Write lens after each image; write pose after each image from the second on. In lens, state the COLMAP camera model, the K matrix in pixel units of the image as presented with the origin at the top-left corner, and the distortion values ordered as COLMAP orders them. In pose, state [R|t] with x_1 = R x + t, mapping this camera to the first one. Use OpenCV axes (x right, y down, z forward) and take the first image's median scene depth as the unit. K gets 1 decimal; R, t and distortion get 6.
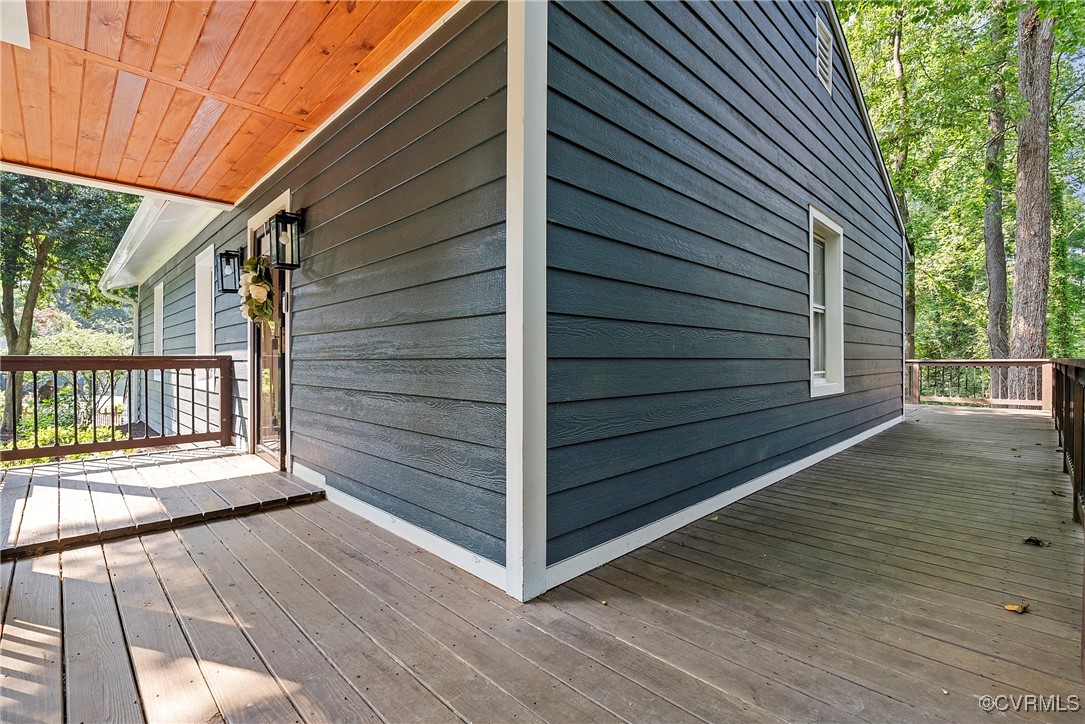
lens RADIAL K [[493.9, 0, 541.7], [0, 493.9, 360.8], [0, 0, 1]] dist [-0.003118, -0.000429]
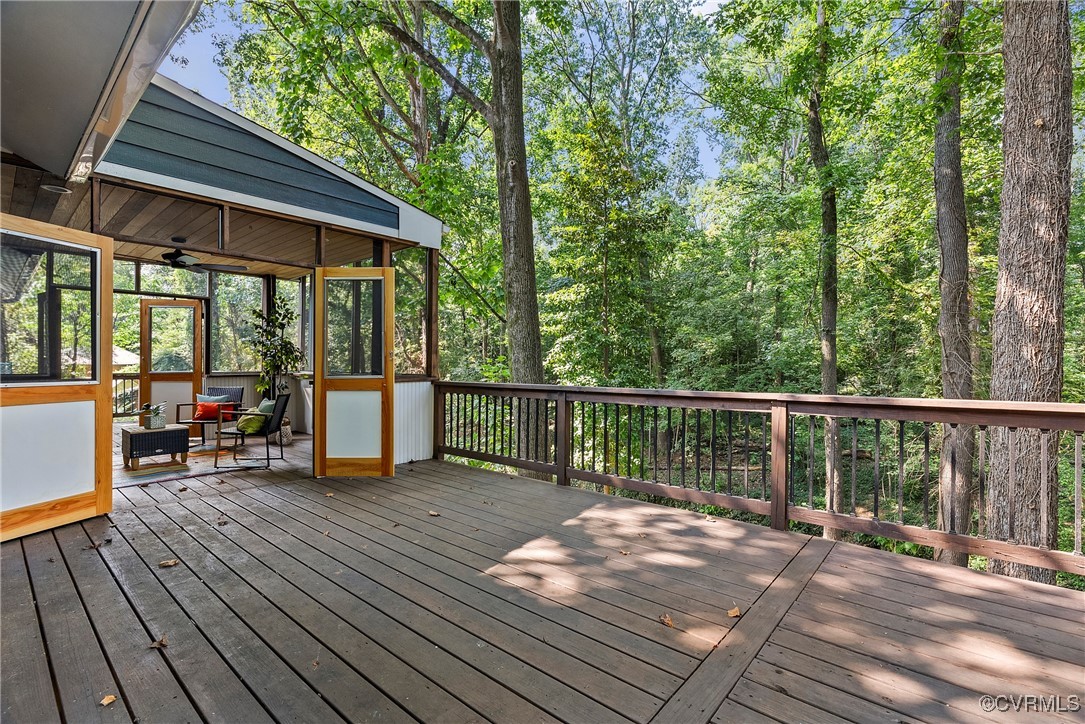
lens RADIAL K [[493.9, 0, 542.0], [0, 493.9, 363.3], [0, 0, 1]] dist [-0.003118, -0.000429]
pose [[0.996917, 0.001770, 0.078438, 0.258881], [-0.001990, 0.999994, 0.002729, -0.011245], [-0.078433, -0.002877, 0.996915, 0.305497]]
